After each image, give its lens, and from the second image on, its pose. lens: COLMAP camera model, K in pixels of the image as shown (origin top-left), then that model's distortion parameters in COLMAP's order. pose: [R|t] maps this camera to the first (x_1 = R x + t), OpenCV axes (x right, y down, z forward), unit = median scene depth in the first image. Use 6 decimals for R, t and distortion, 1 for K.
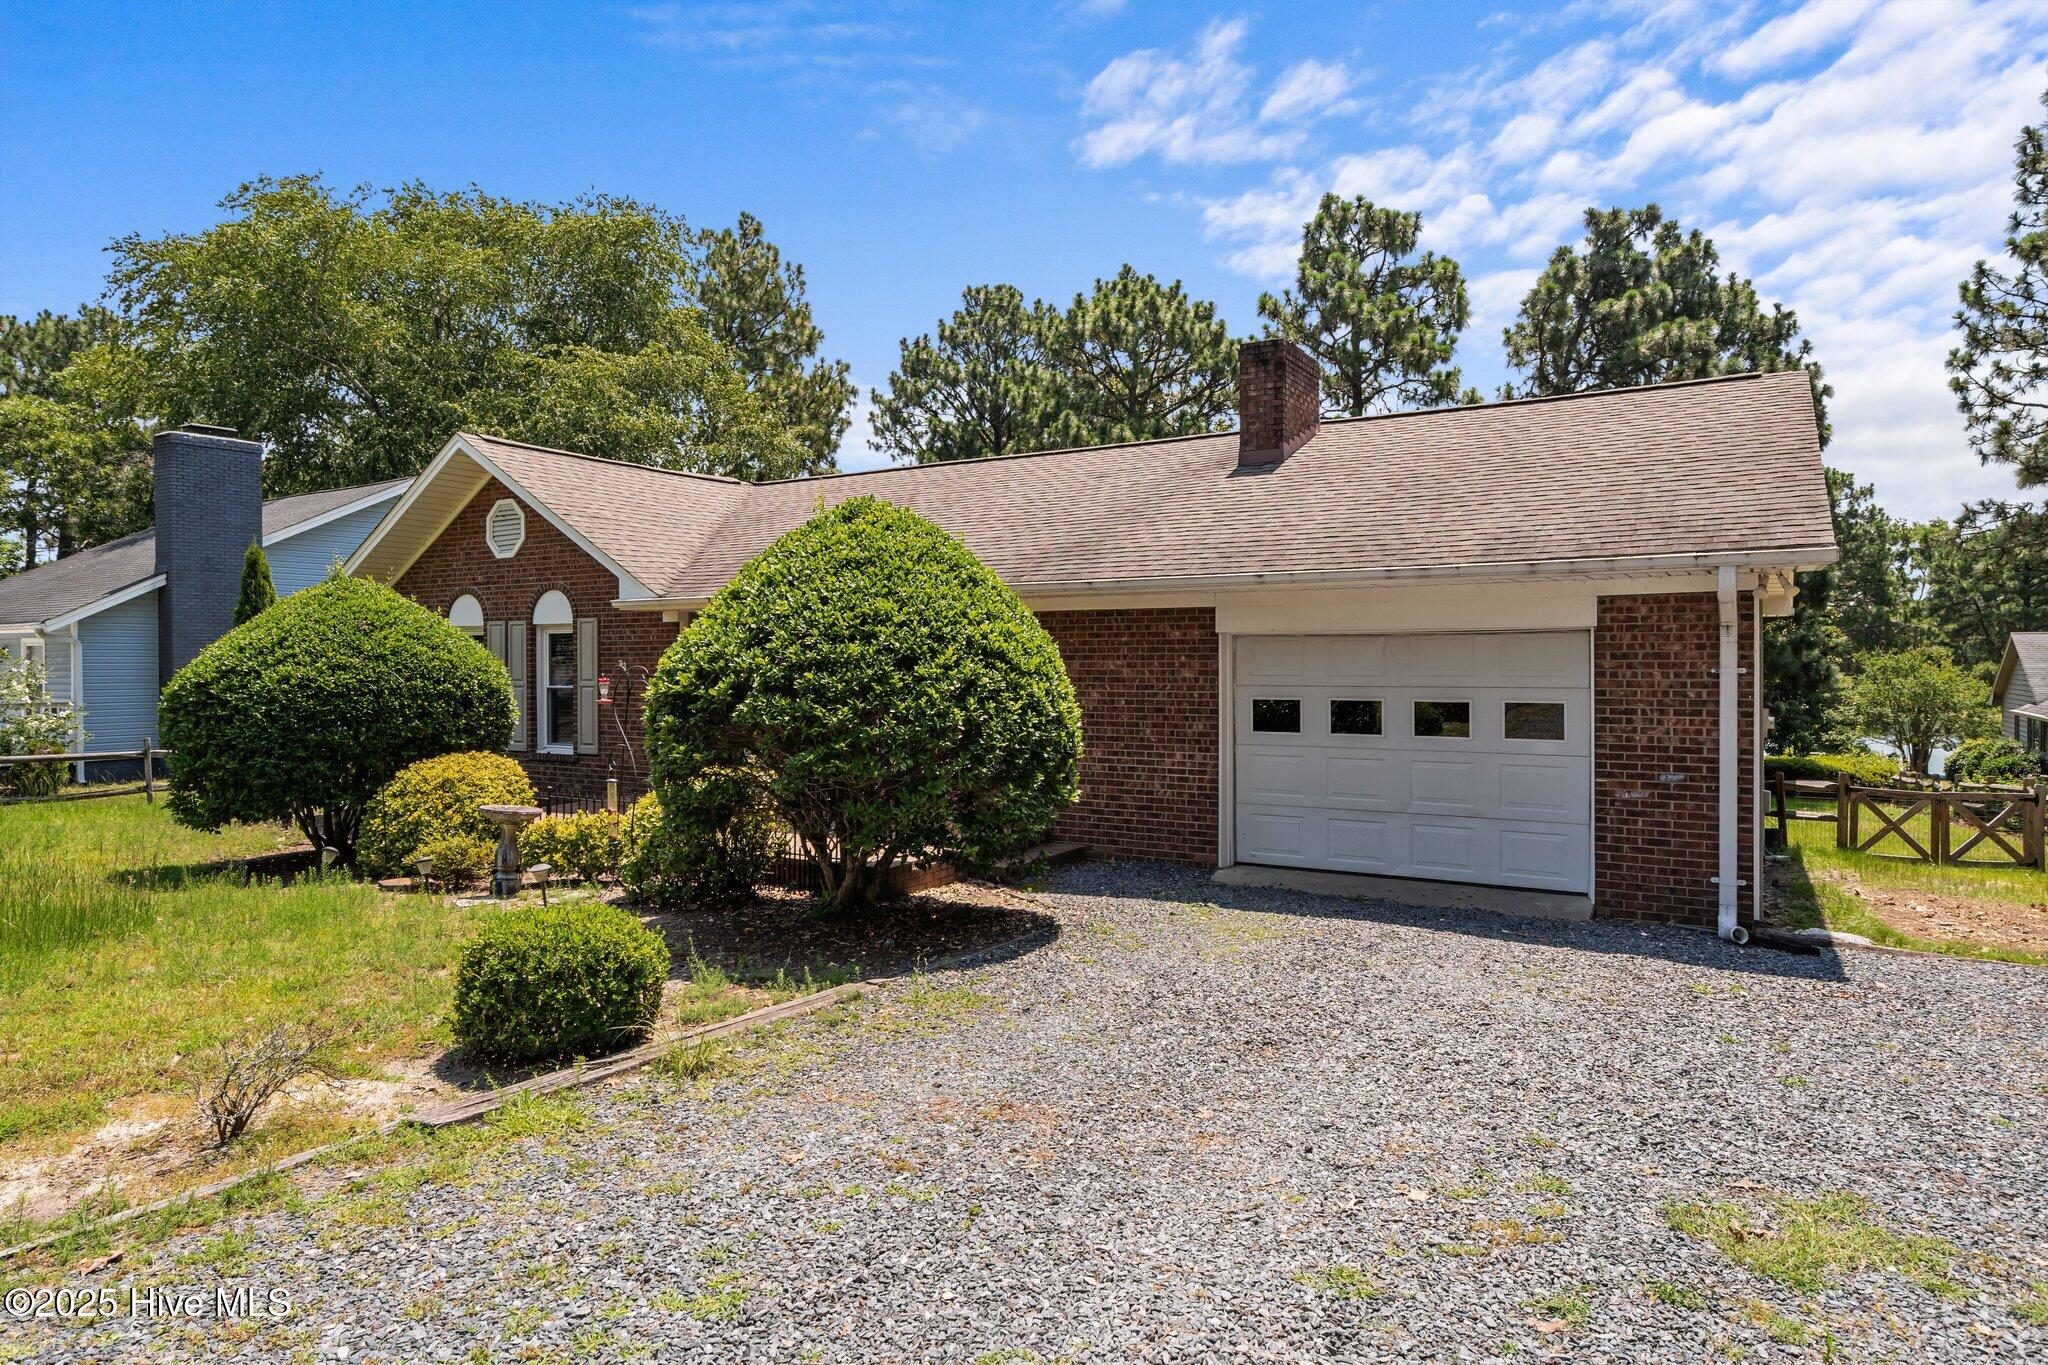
lens RADIAL K [[1191.4, 0, 1016.6], [0, 1191.4, 685.0], [0, 0, 1]] dist [-0.005197, -0.000265]
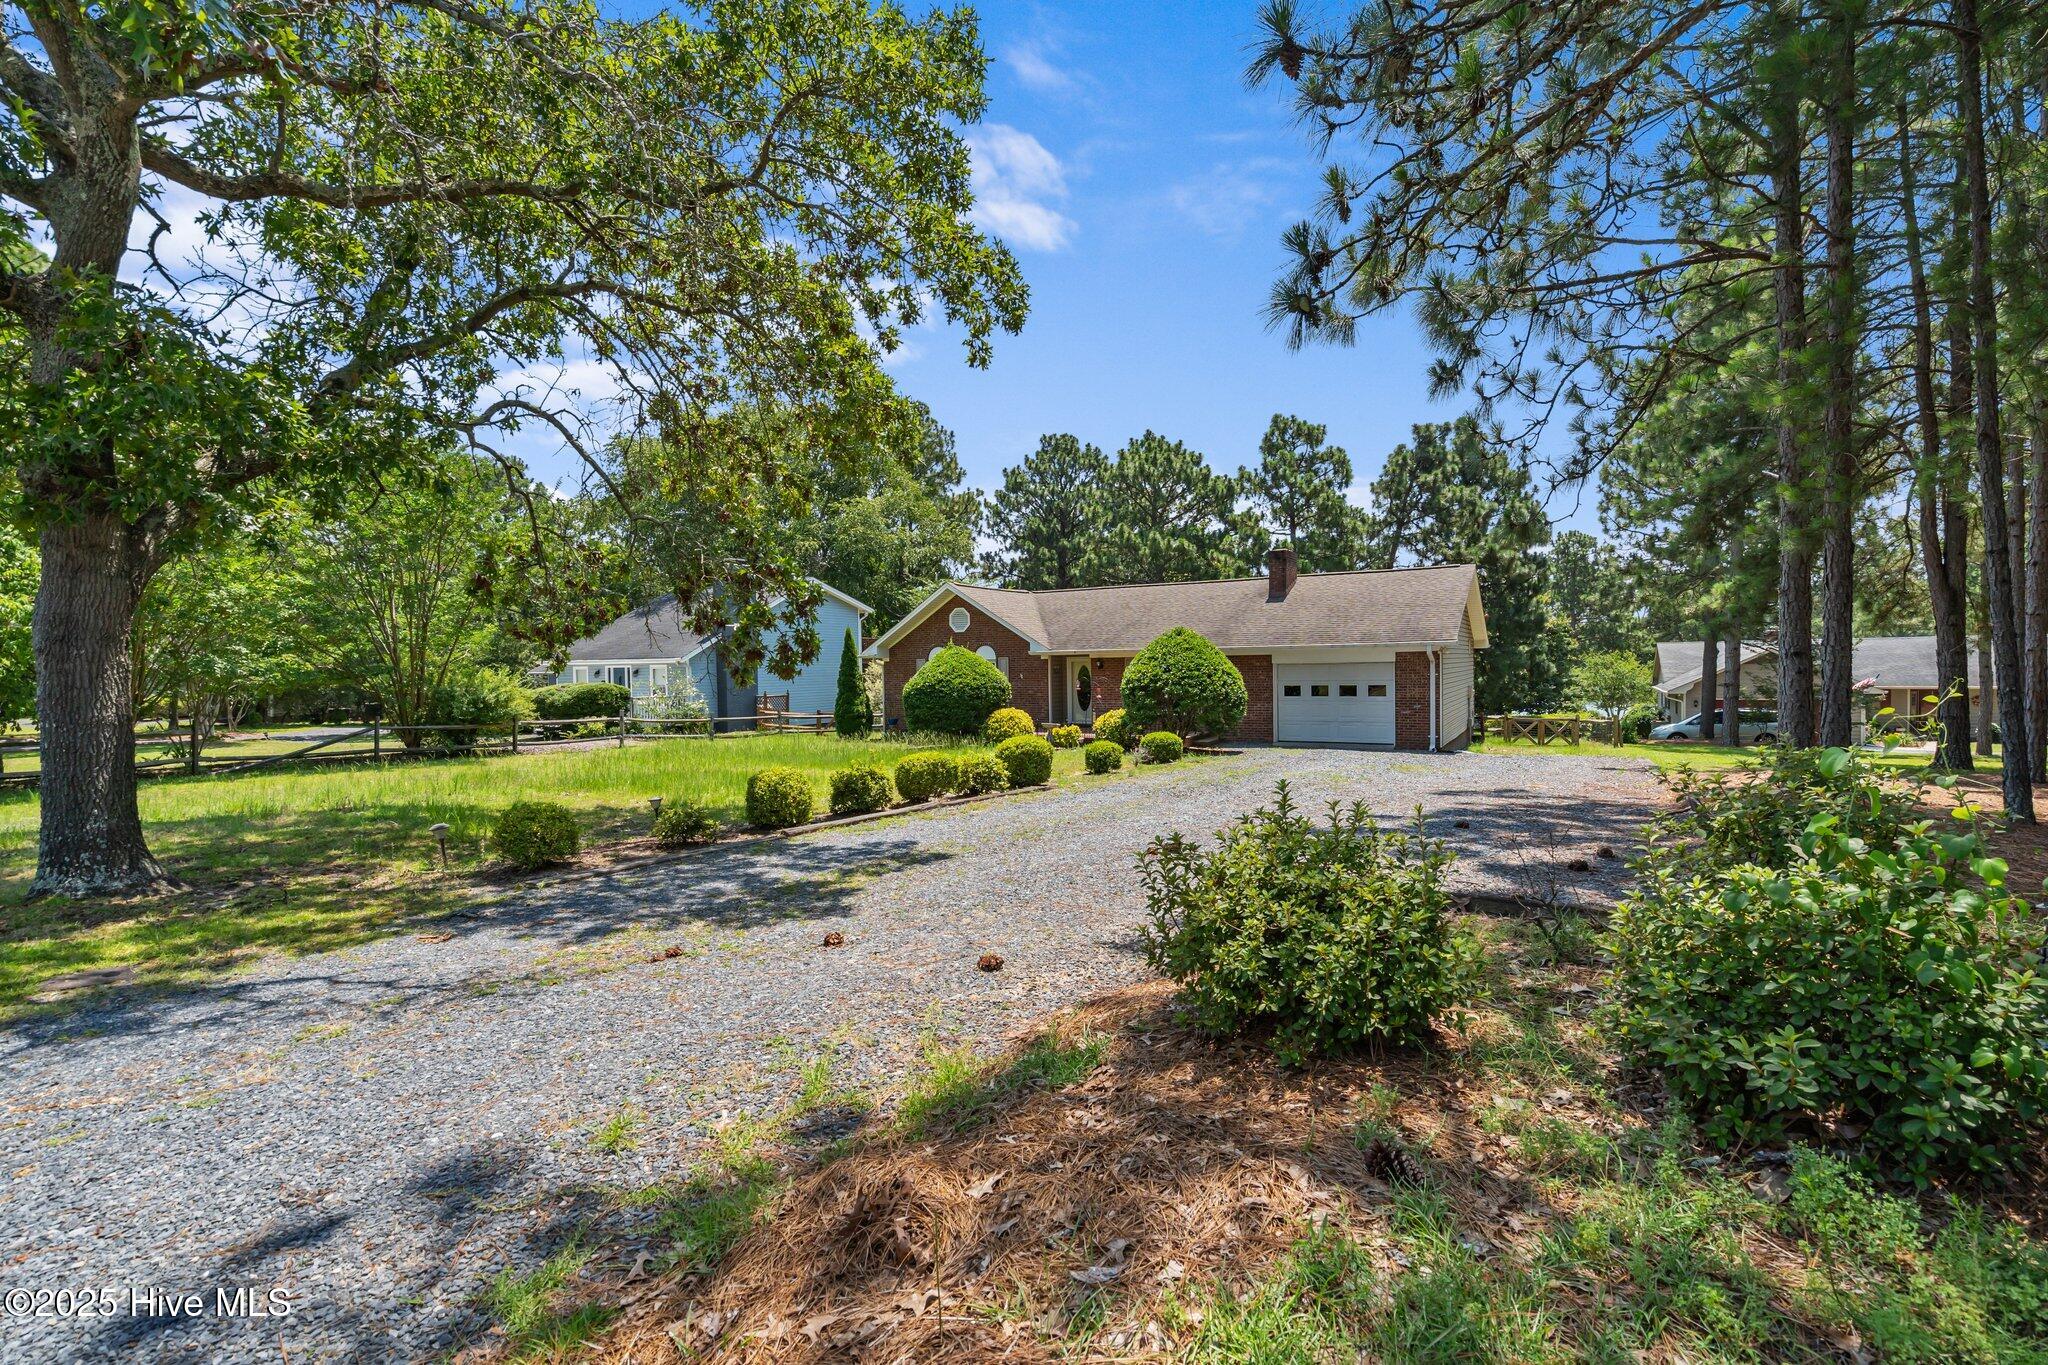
lens RADIAL K [[933.5, 0, 1032.6], [0, 933.5, 685.5], [0, 0, 1]] dist [-0.004683, 0.002266]
pose [[0.999341, -0.016464, 0.032363, -0.170454], [0.016325, 0.999856, 0.004552, -0.002893], [-0.032434, -0.004021, 0.999466, -0.439915]]
